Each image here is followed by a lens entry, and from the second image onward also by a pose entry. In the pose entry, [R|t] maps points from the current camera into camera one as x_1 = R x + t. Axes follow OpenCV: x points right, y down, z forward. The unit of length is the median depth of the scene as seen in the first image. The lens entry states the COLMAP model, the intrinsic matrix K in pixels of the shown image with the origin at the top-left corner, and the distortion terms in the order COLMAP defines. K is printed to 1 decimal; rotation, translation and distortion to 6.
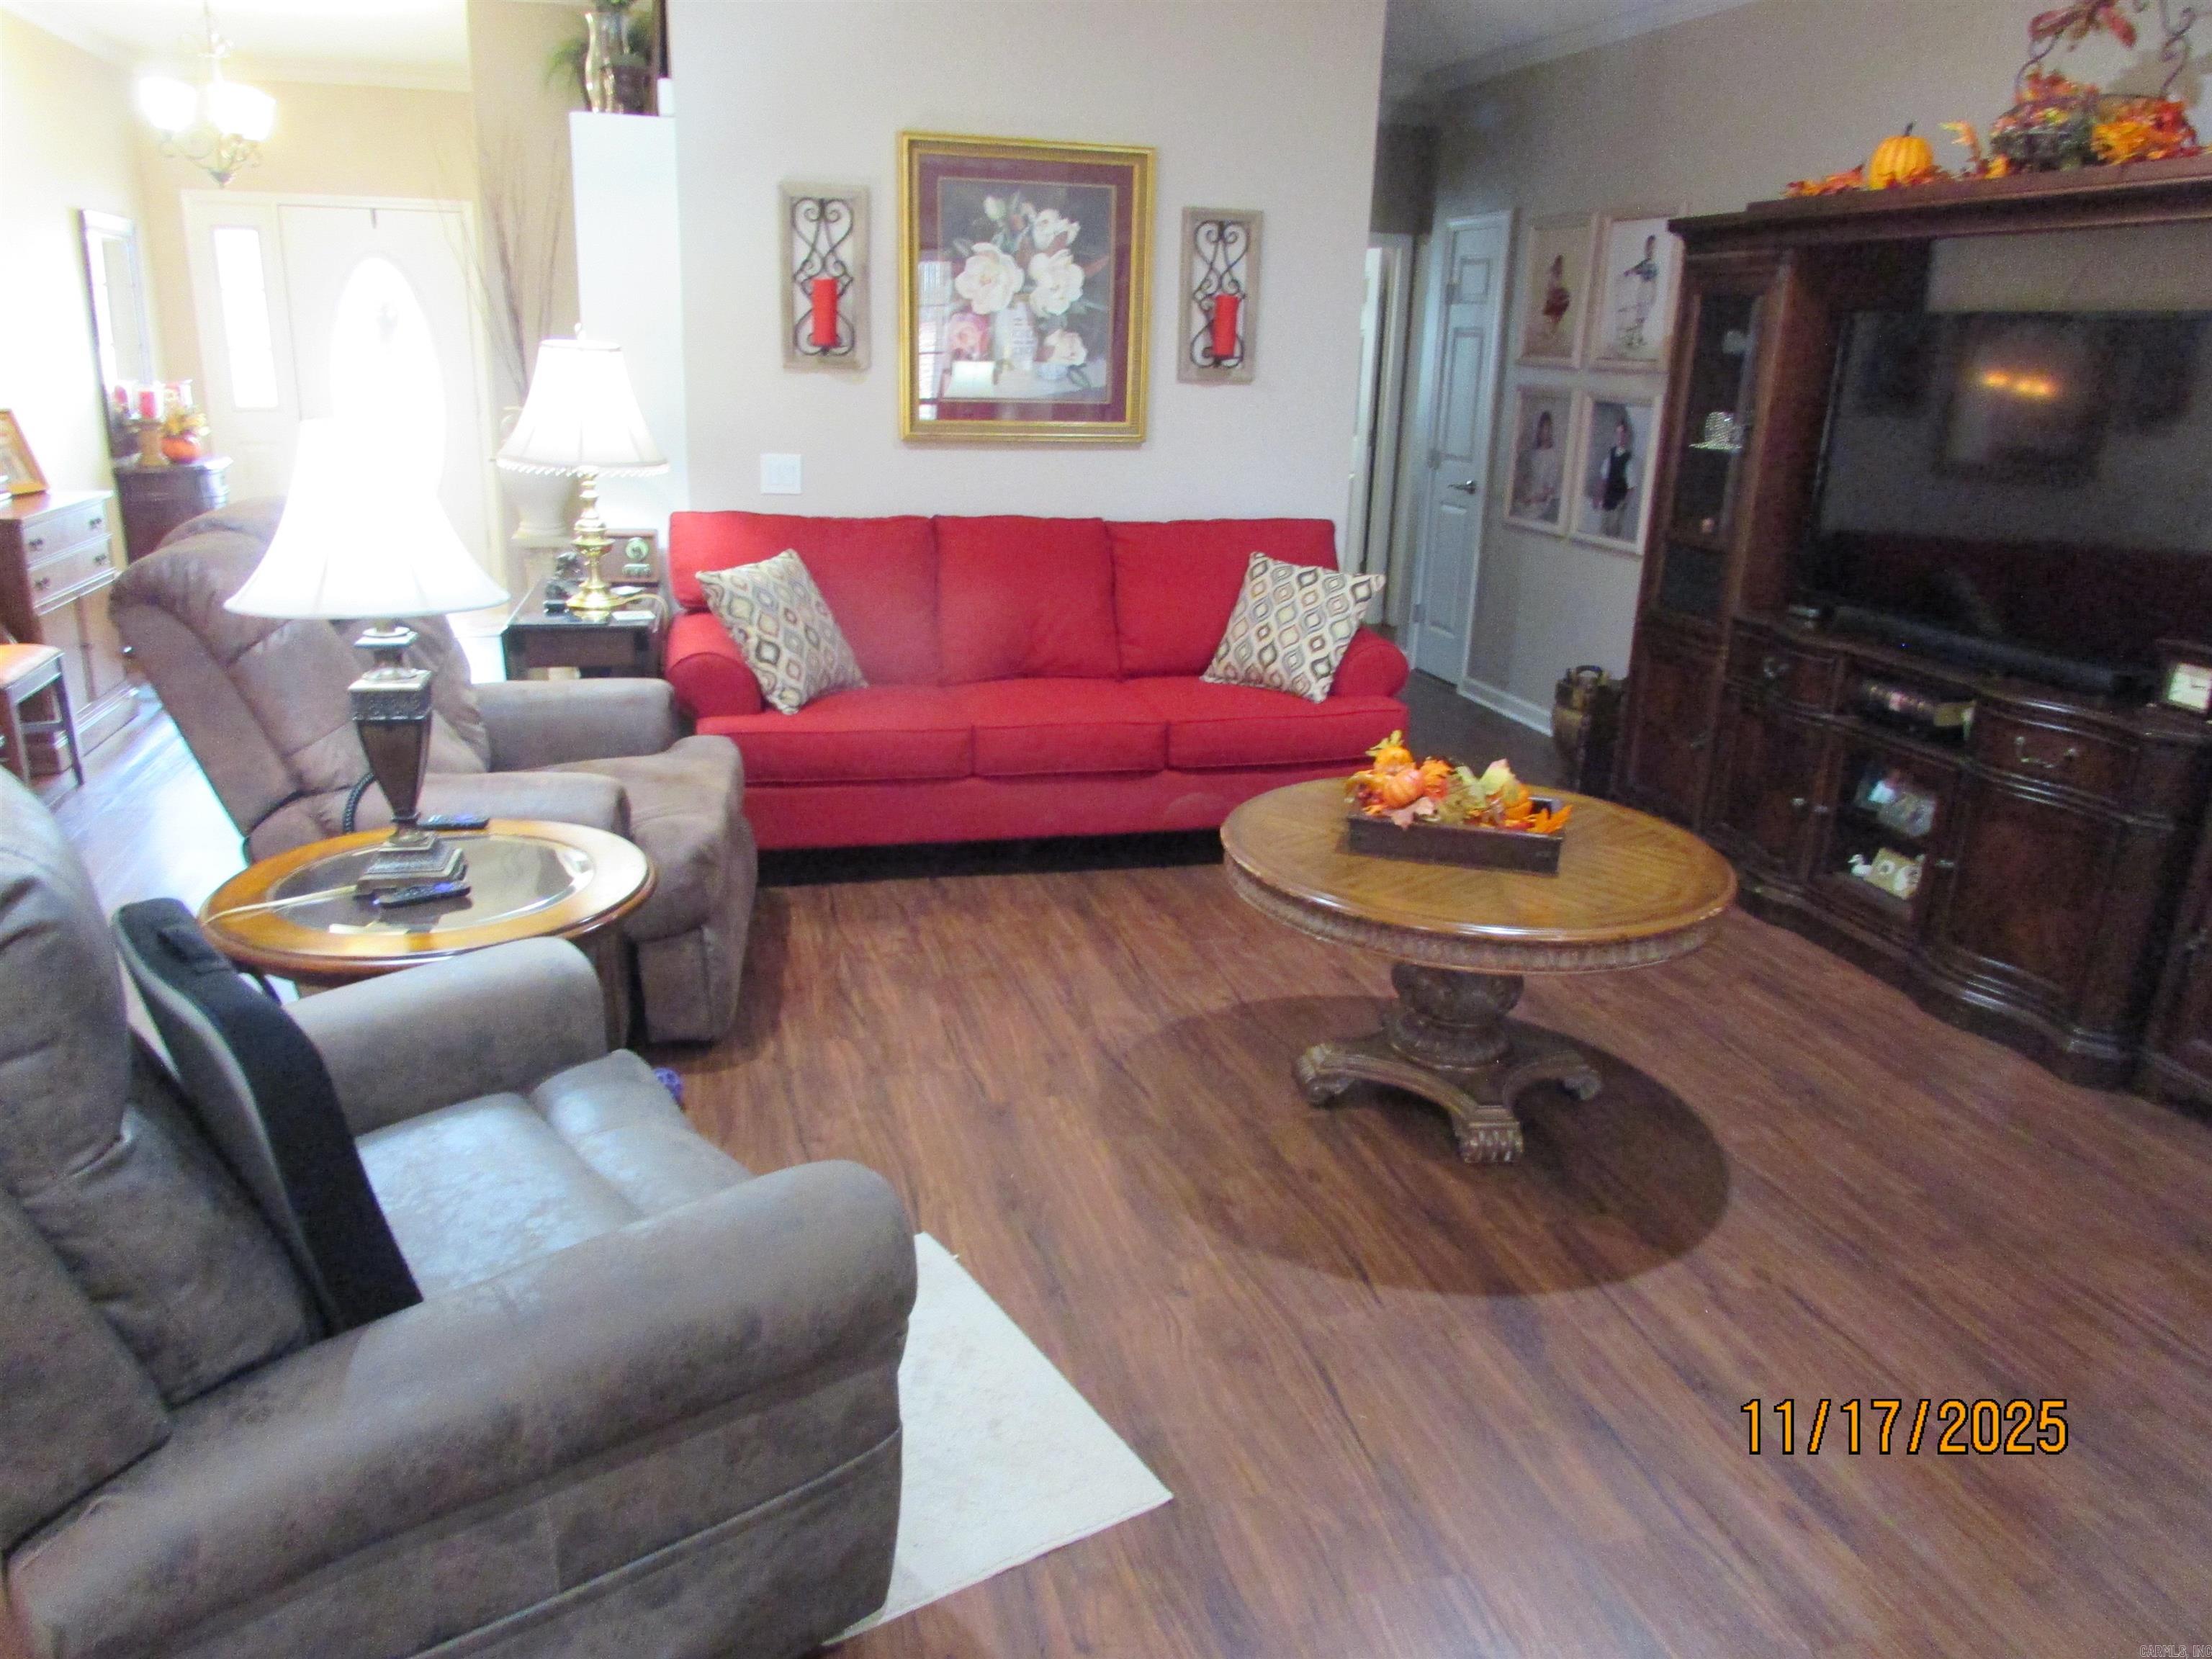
lens RADIAL K [[1564.8, 0, 1088.5], [0, 1564.8, 847.8], [0, 0, 1]] dist [-0.036132, 0.011641]
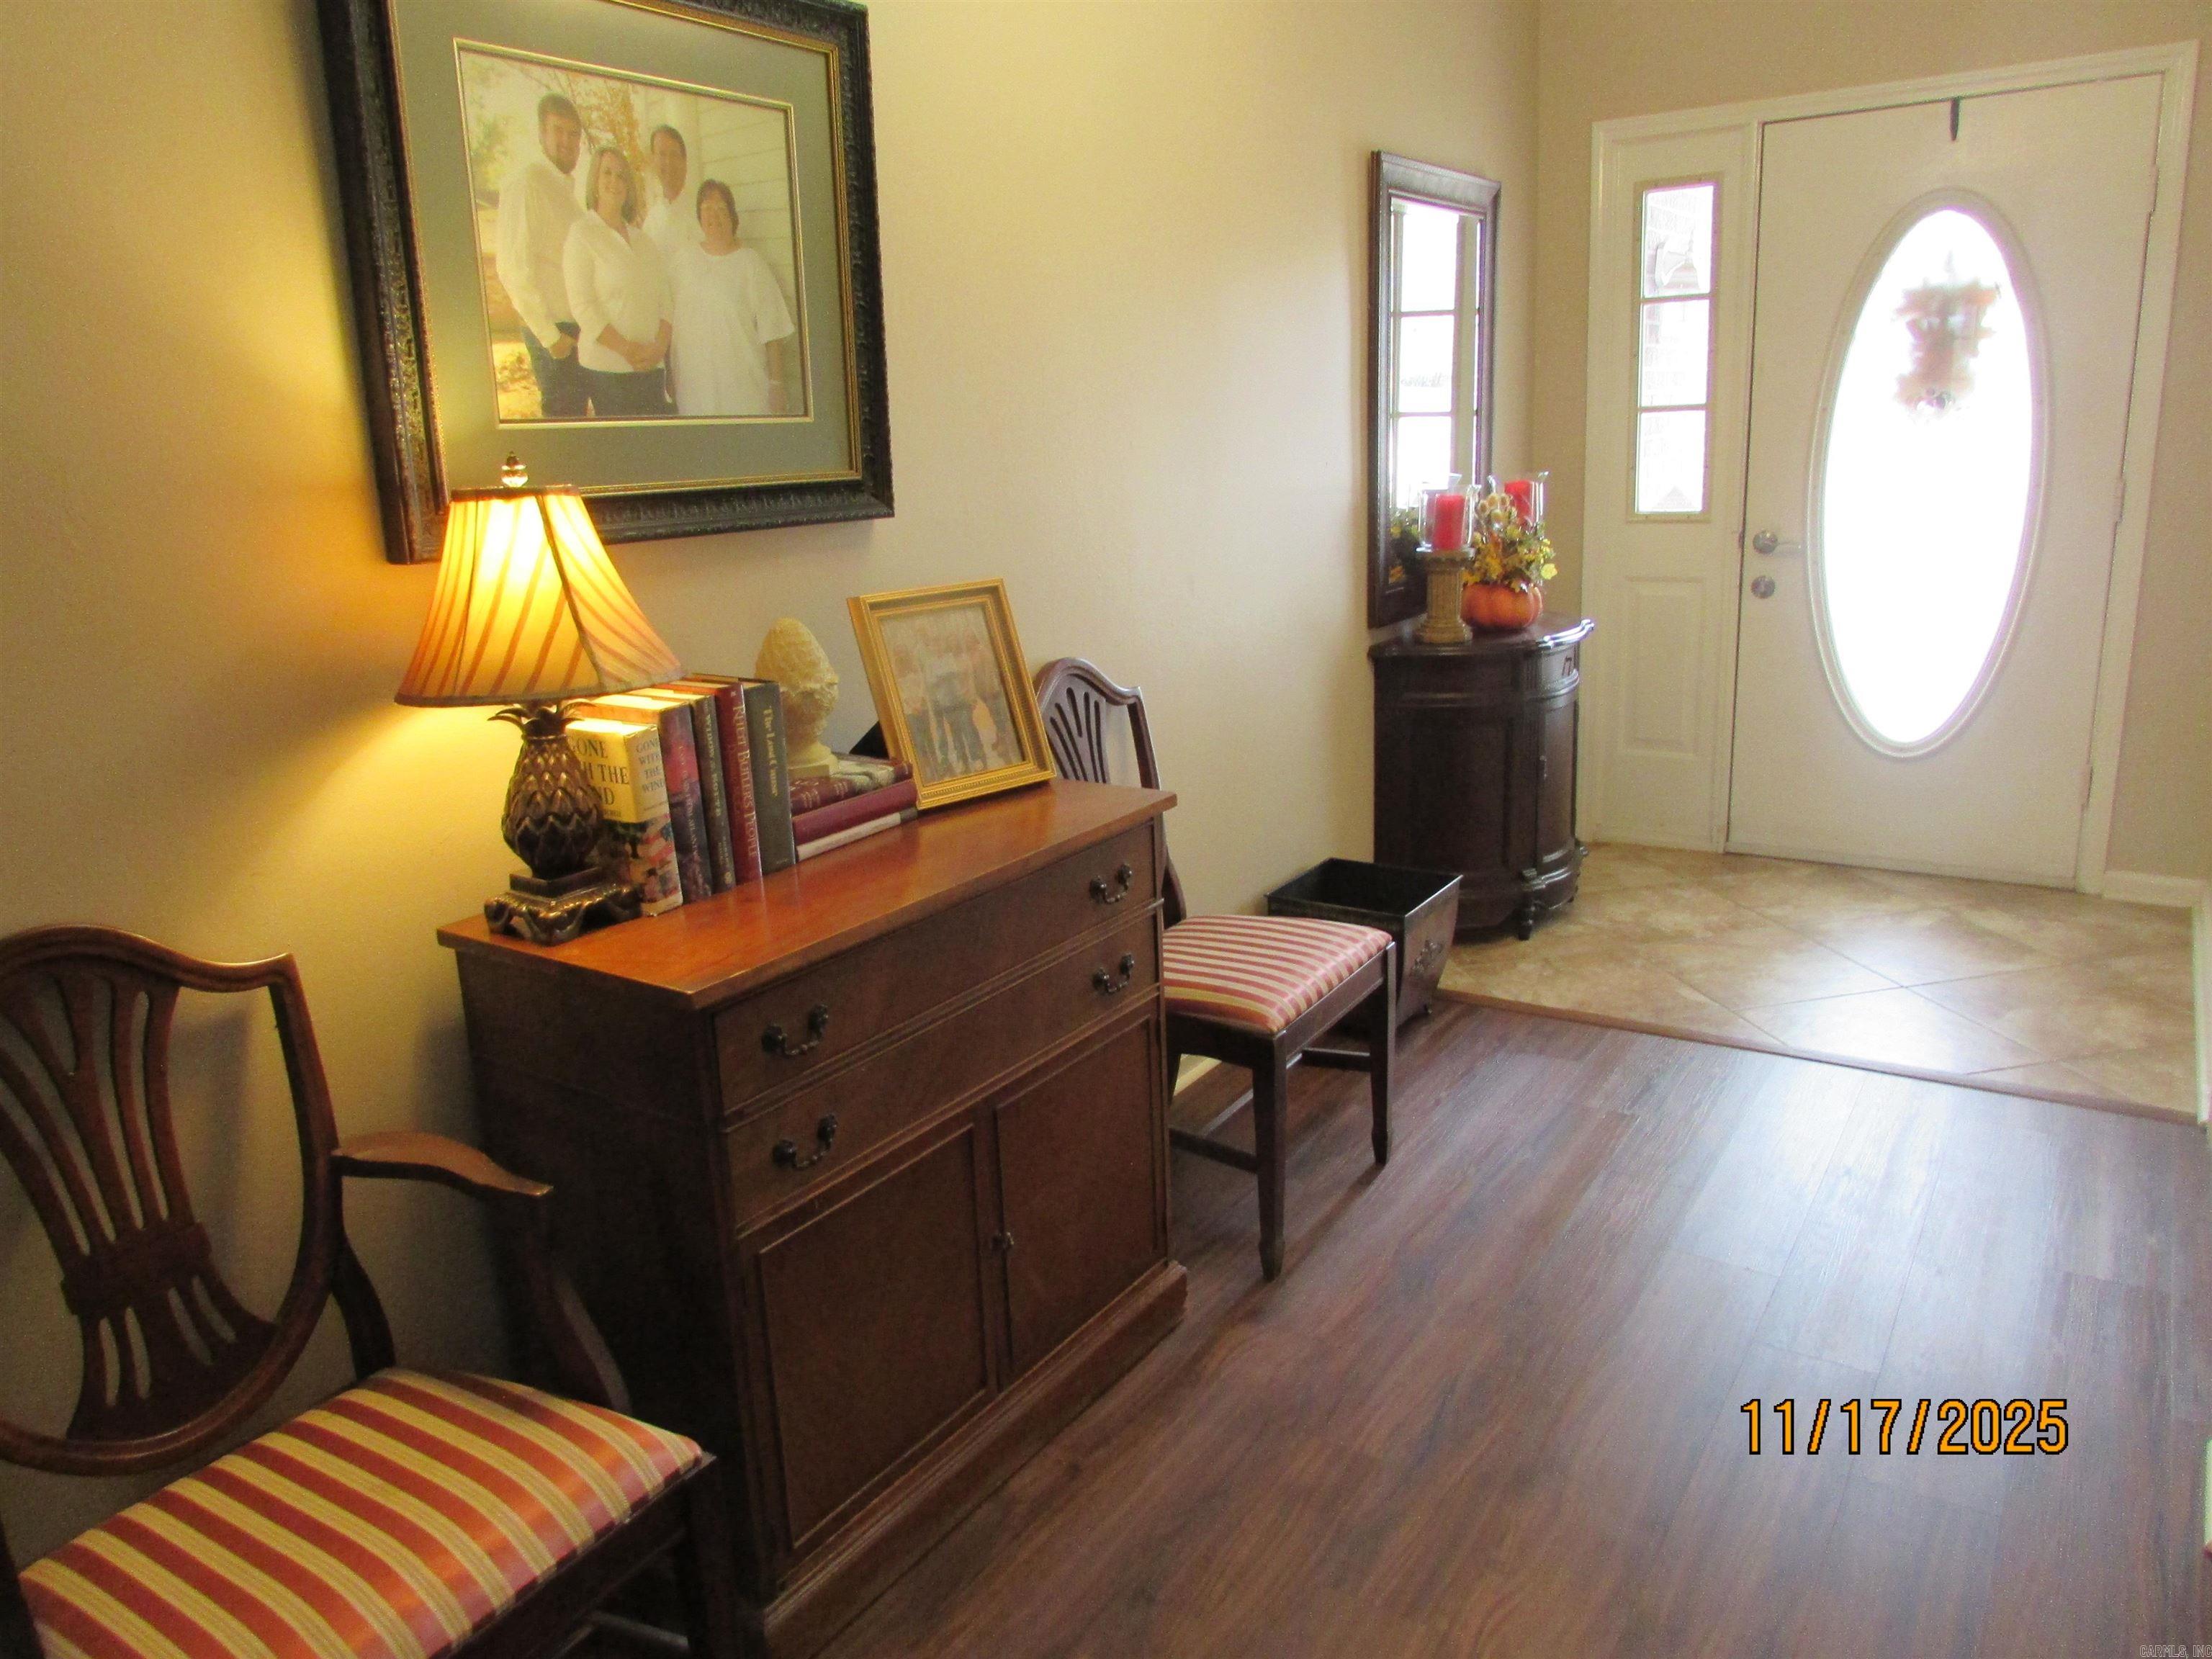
lens RADIAL K [[1608.3, 0, 1111.2], [0, 1608.3, 810.0], [0, 0, 1]] dist [0.002028, -0.002025]
pose [[0.664068, 0.121812, -0.737683, -0.406878], [-0.170616, 0.985295, 0.009109, -0.262682], [0.727945, 0.119812, 0.675086, 0.832010]]
